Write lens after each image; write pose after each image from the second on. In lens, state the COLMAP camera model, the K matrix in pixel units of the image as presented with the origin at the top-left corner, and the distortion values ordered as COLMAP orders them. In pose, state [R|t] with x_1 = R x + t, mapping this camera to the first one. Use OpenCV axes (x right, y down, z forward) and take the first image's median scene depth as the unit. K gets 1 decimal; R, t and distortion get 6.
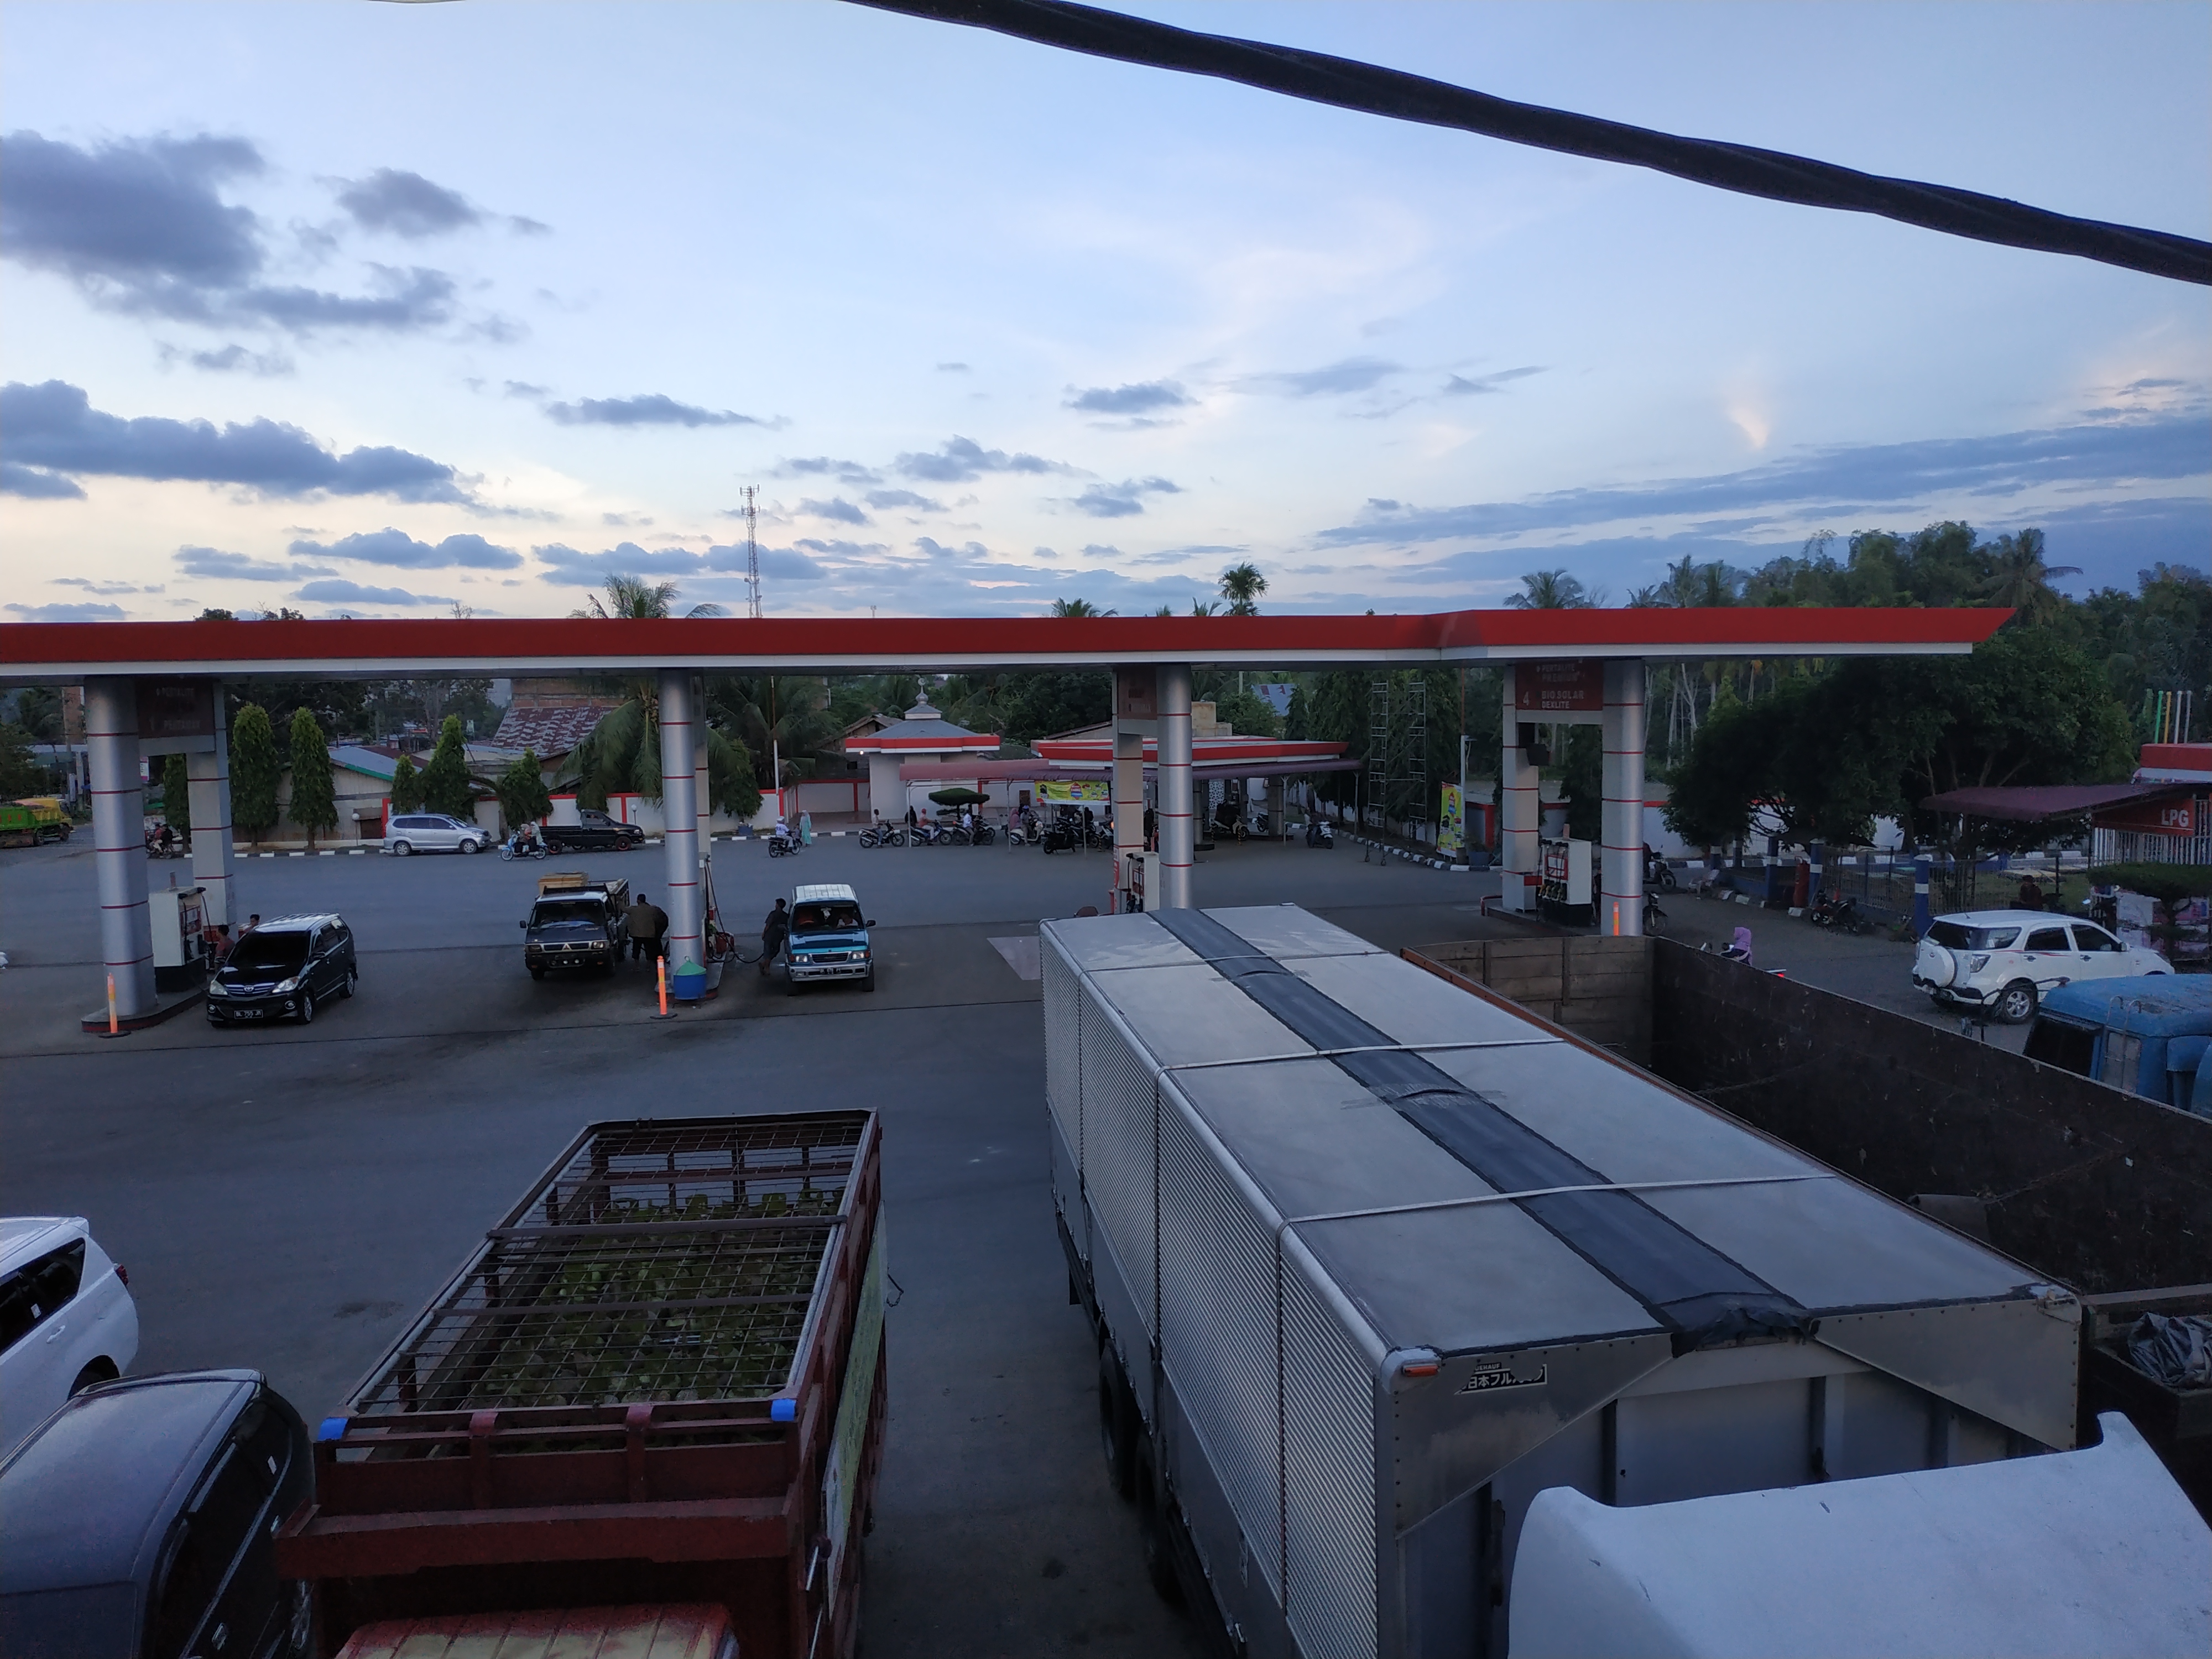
lens RADIAL K [[1706.7, 0, 1169.6], [0, 1706.7, 826.4], [0, 0, 1]] dist [0.003730, -0.094403]
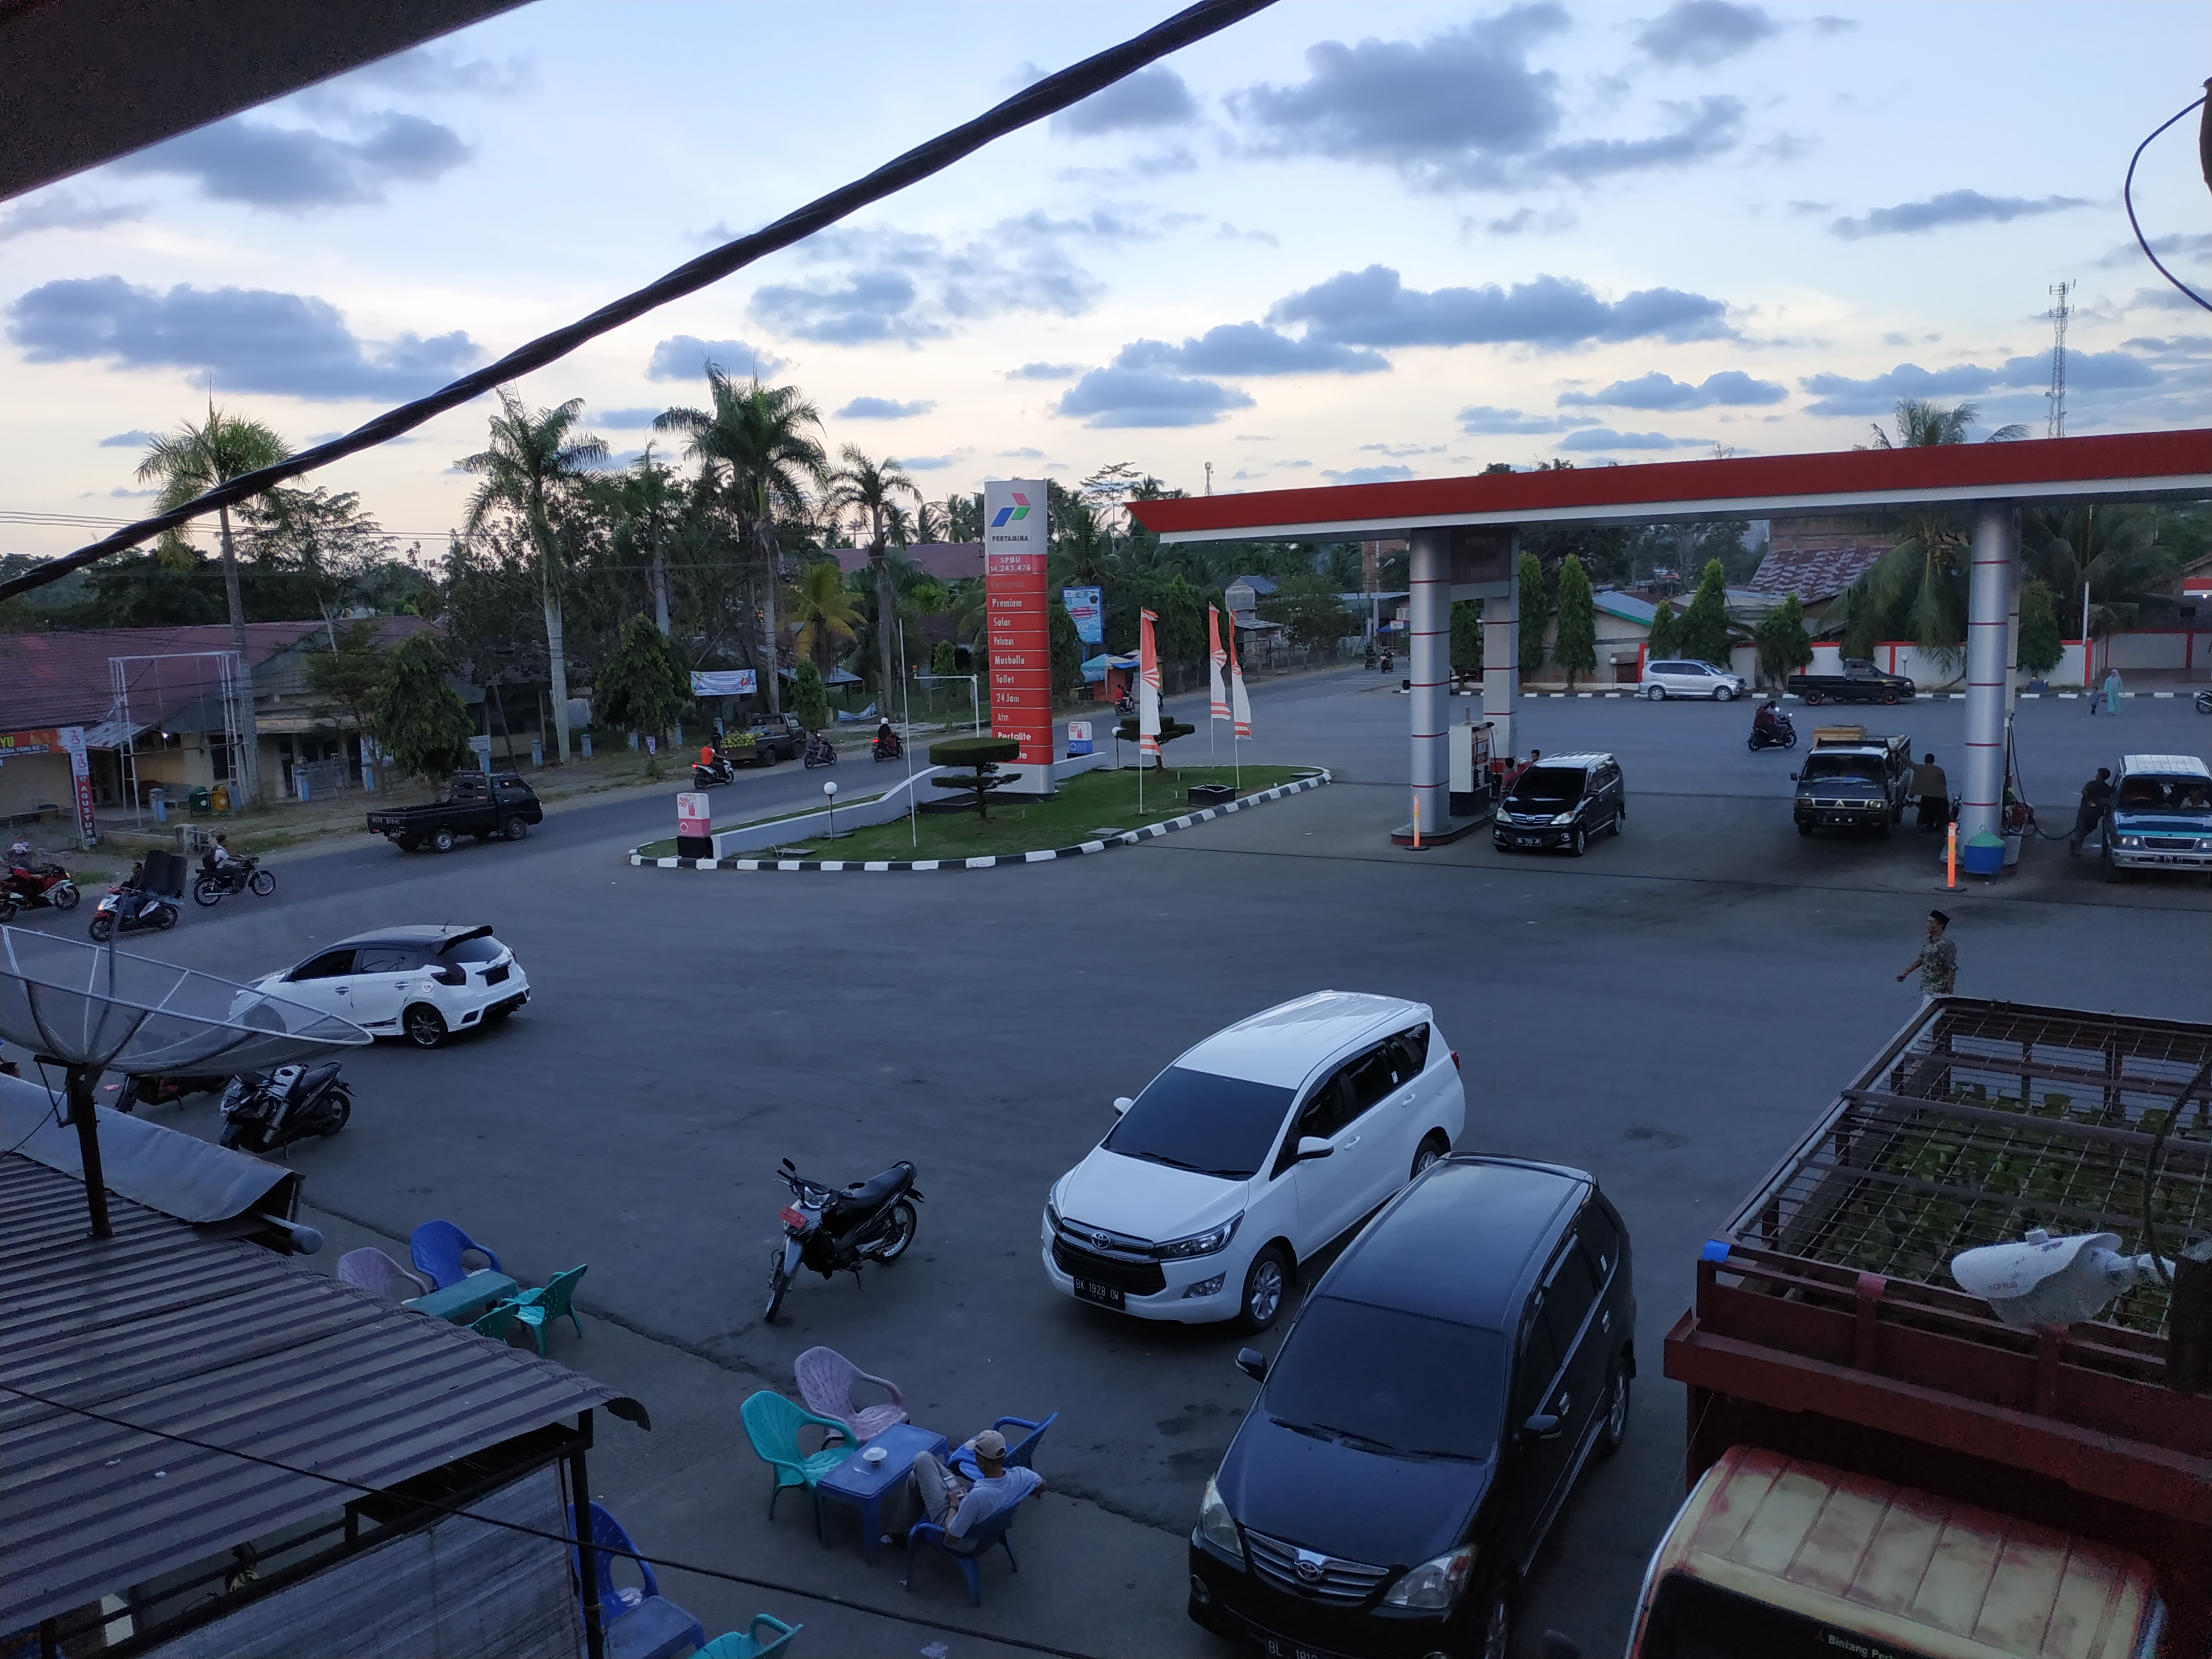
lens RADIAL K [[1782.3, 0, 1106.0], [0, 1782.3, 829.5], [0, 0, 1]] dist [-0.050501, -0.004141]
pose [[0.651000, 0.093330, -0.753318, 0.128983], [-0.022995, 0.994382, 0.103323, -0.007412], [0.758729, -0.049940, 0.649489, 0.061796]]
